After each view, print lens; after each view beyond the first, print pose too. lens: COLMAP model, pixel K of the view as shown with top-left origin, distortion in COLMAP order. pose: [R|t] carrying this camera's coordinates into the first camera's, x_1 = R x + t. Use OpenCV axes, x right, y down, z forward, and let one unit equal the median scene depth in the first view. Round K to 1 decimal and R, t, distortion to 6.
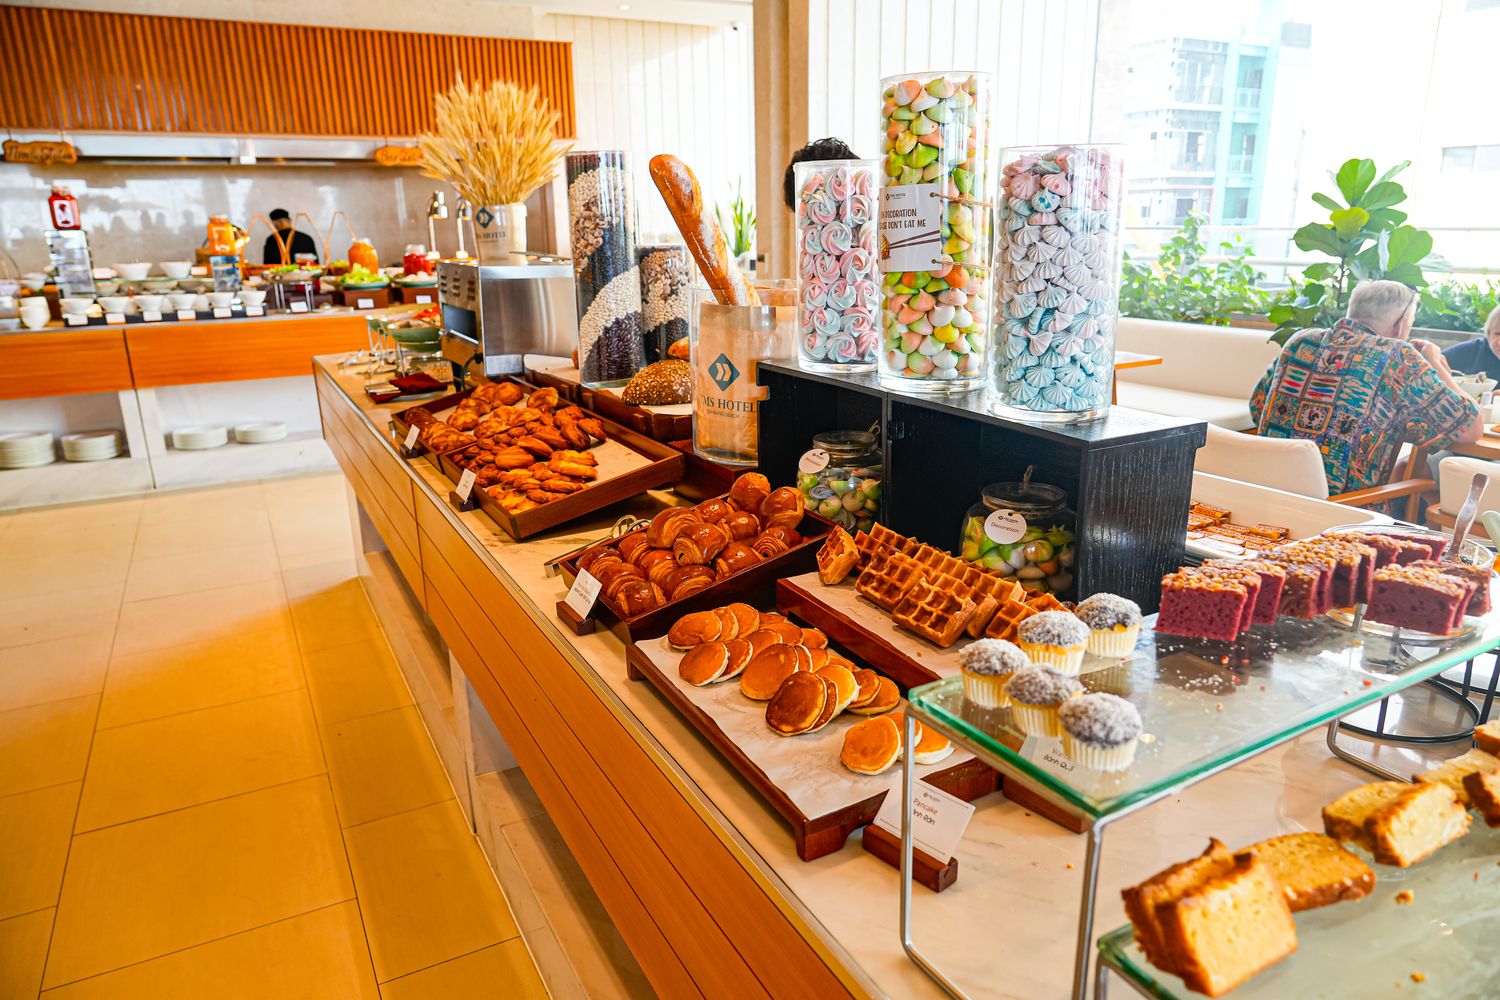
lens RADIAL K [[993.4, 0, 751.5], [0, 993.4, 502.0], [0, 0, 1]] dist [-0.004081, -0.003989]
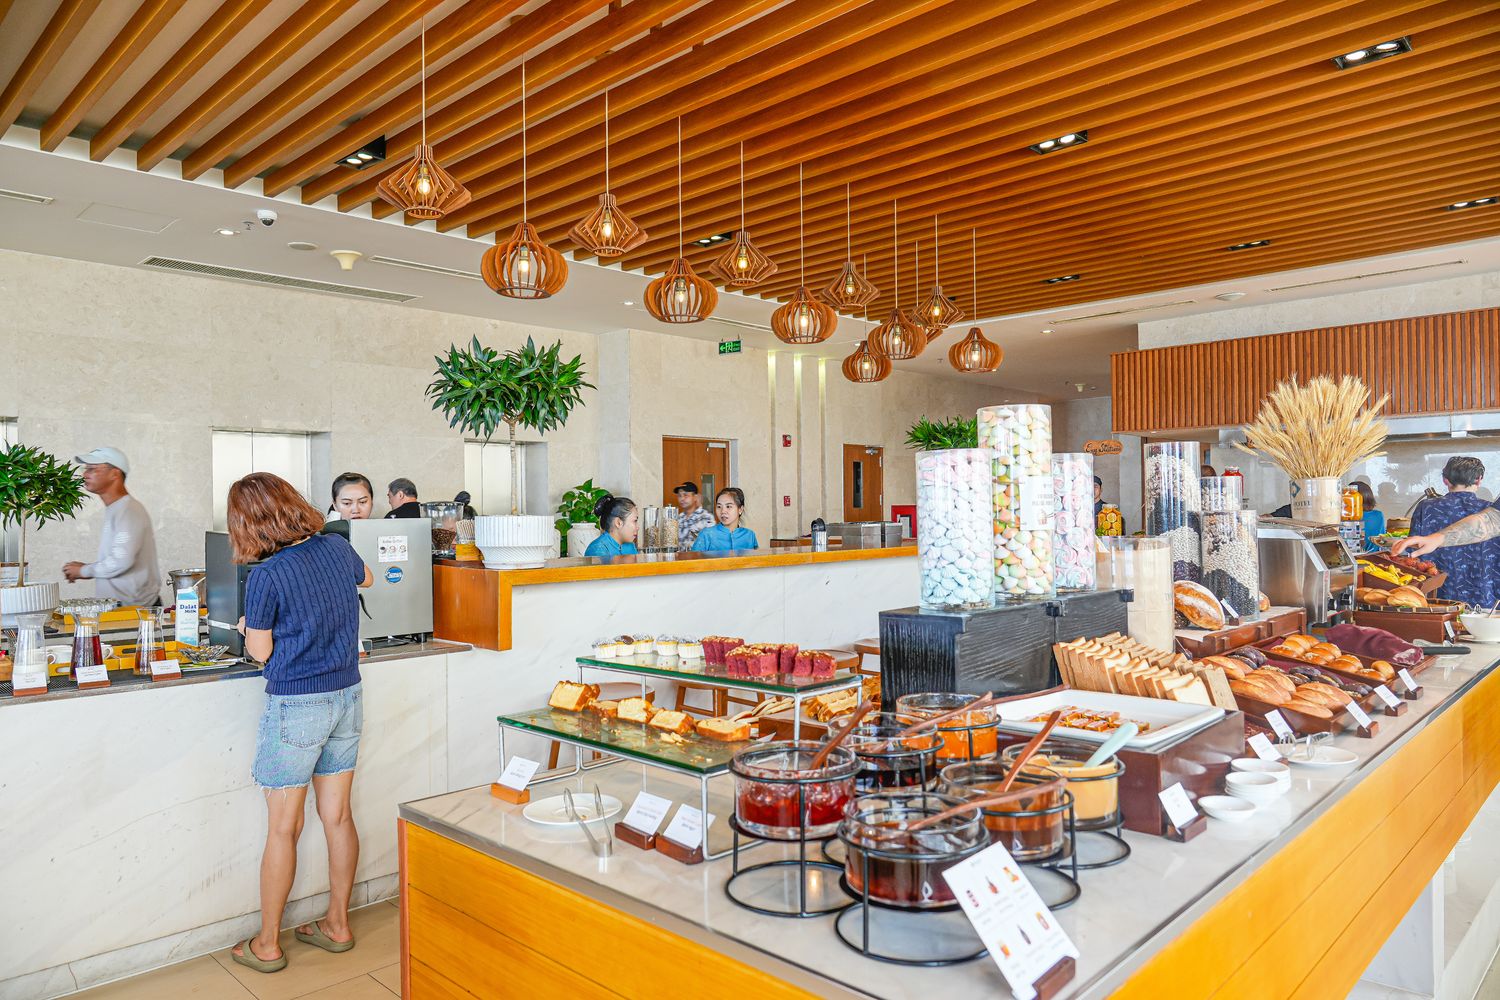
lens RADIAL K [[993.4, 0, 753.7], [0, 993.4, 504.7], [0, 0, 1]] dist [-0.004081, -0.003989]
pose [[0.307794, 0.017196, -0.951297, 0.662411], [-0.262406, 0.962594, -0.067502, -0.022072], [0.914552, 0.270403, 0.300793, 0.068421]]
